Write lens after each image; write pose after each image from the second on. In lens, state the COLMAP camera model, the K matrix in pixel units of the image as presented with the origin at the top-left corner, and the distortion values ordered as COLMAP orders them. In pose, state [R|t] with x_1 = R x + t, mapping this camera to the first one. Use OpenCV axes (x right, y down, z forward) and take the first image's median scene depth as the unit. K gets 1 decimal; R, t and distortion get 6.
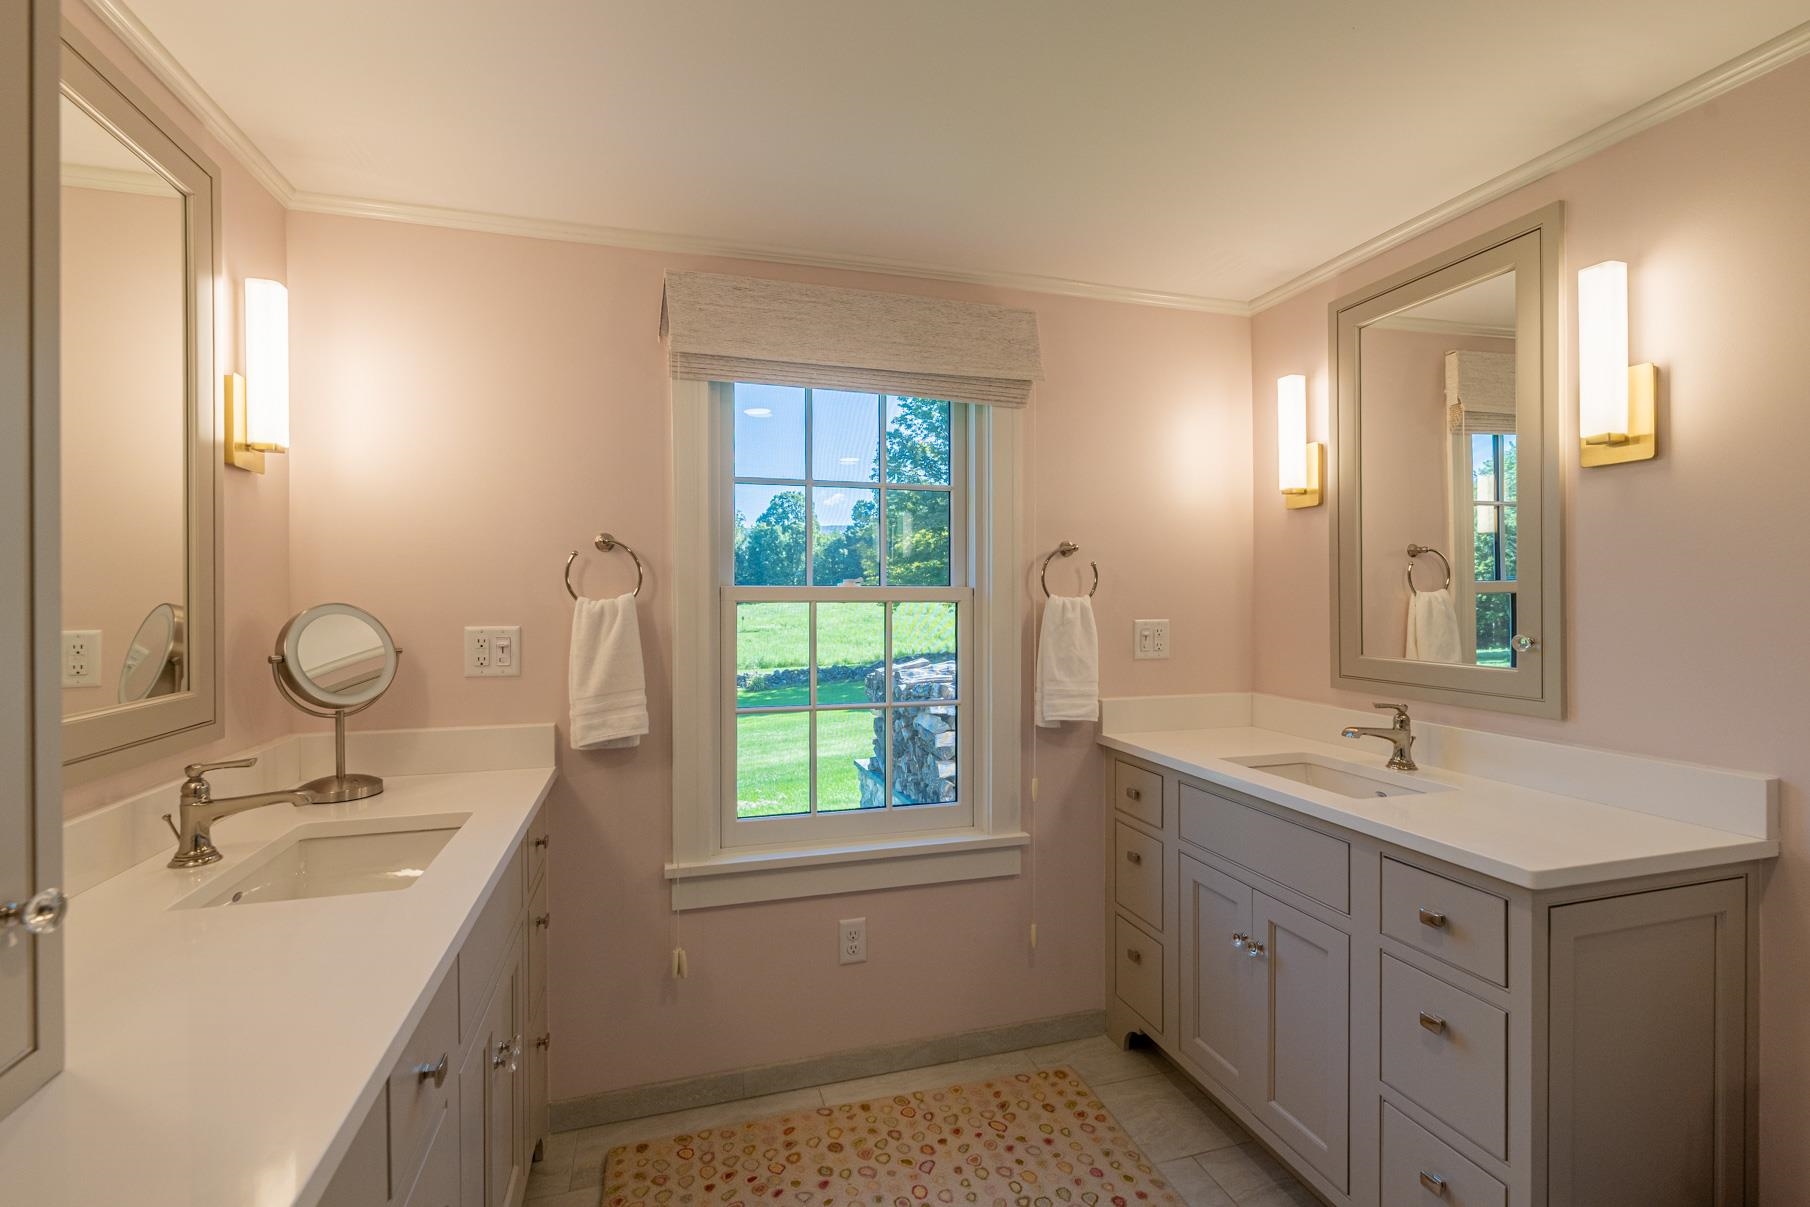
lens RADIAL K [[840.7, 0, 905.5], [0, 840.7, 597.5], [0, 0, 1]] dist [-0.000862, -0.000158]
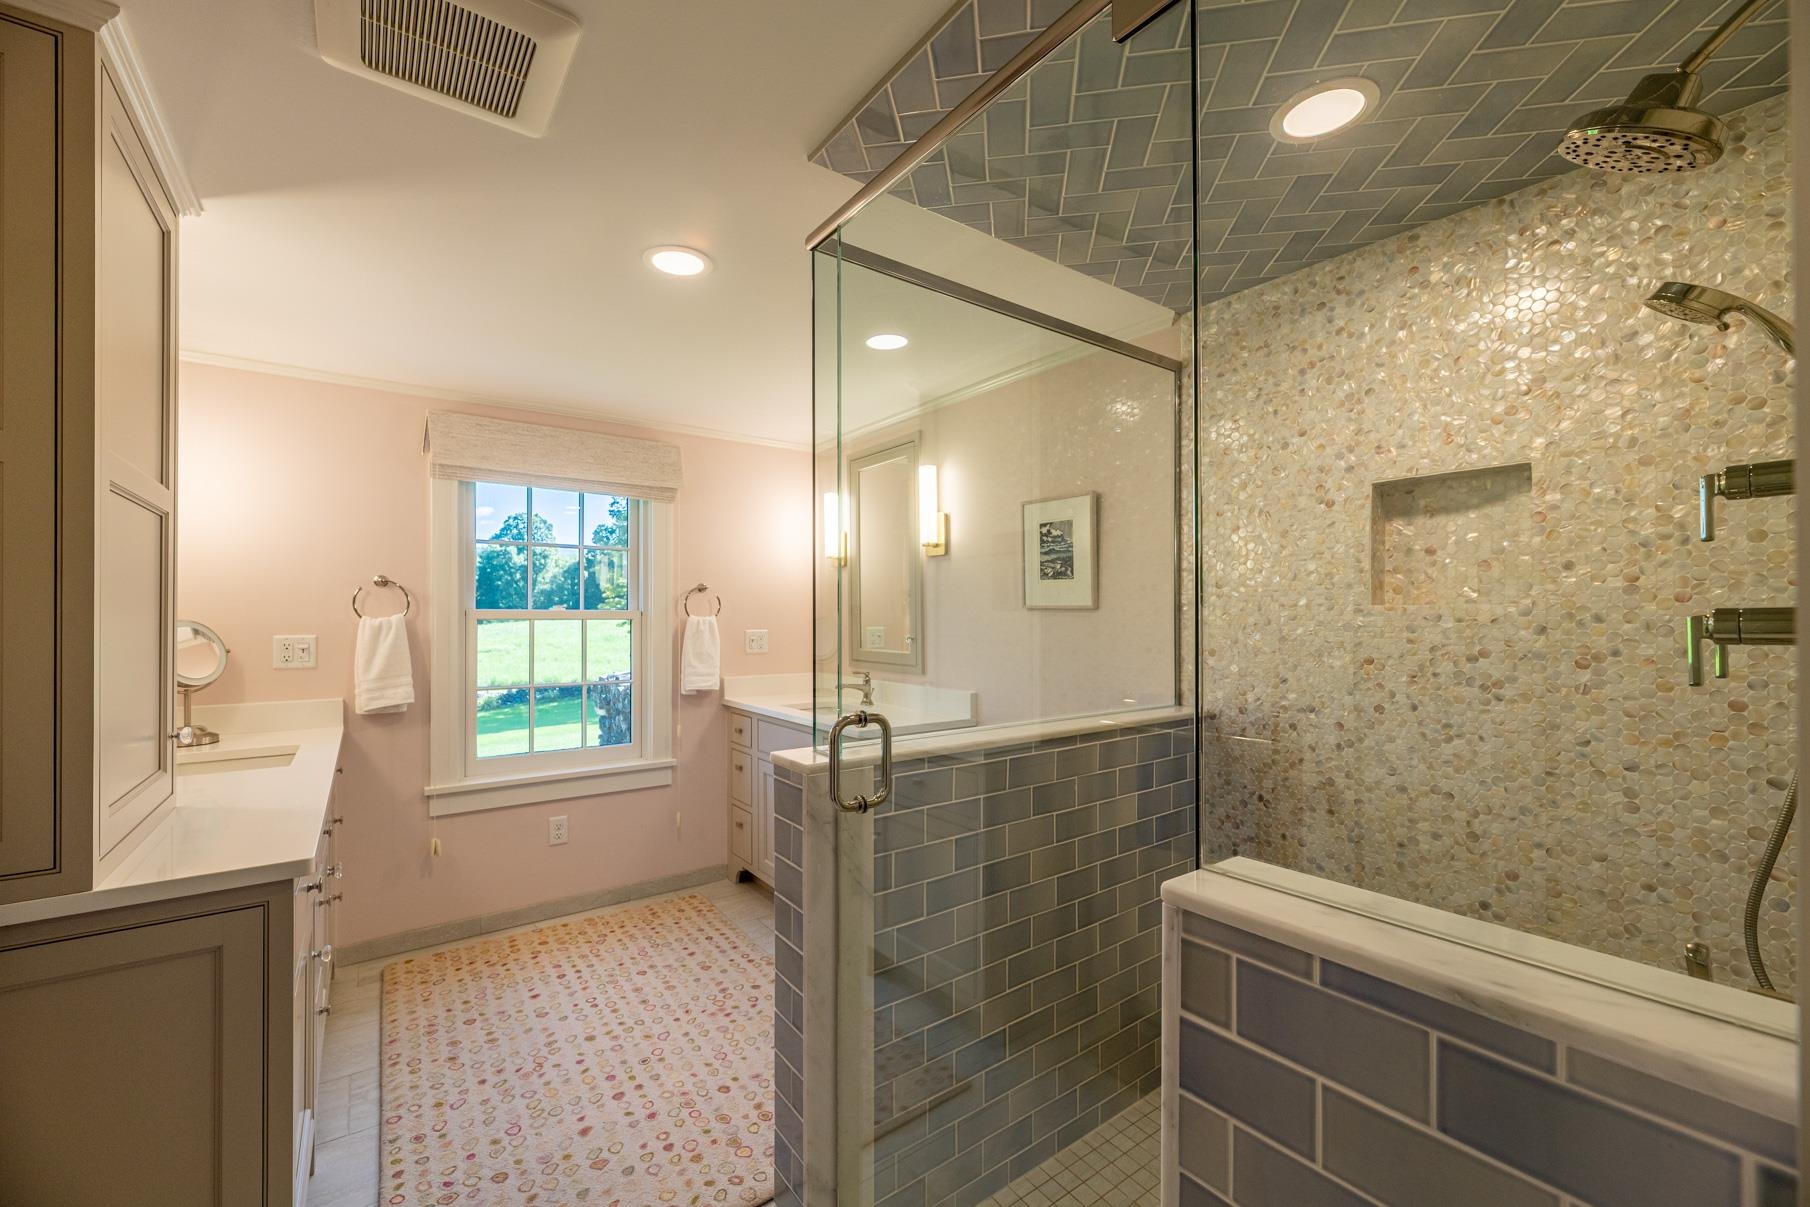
lens RADIAL K [[746.3, 0, 917.6], [0, 746.3, 612.4], [0, 0, 1]] dist [0.000839, -0.000771]
pose [[0.940356, 0.002761, 0.340181, 0.098280], [-0.000381, 0.999975, -0.007062, 0.001375], [-0.340192, 0.006511, 0.940334, -0.590145]]
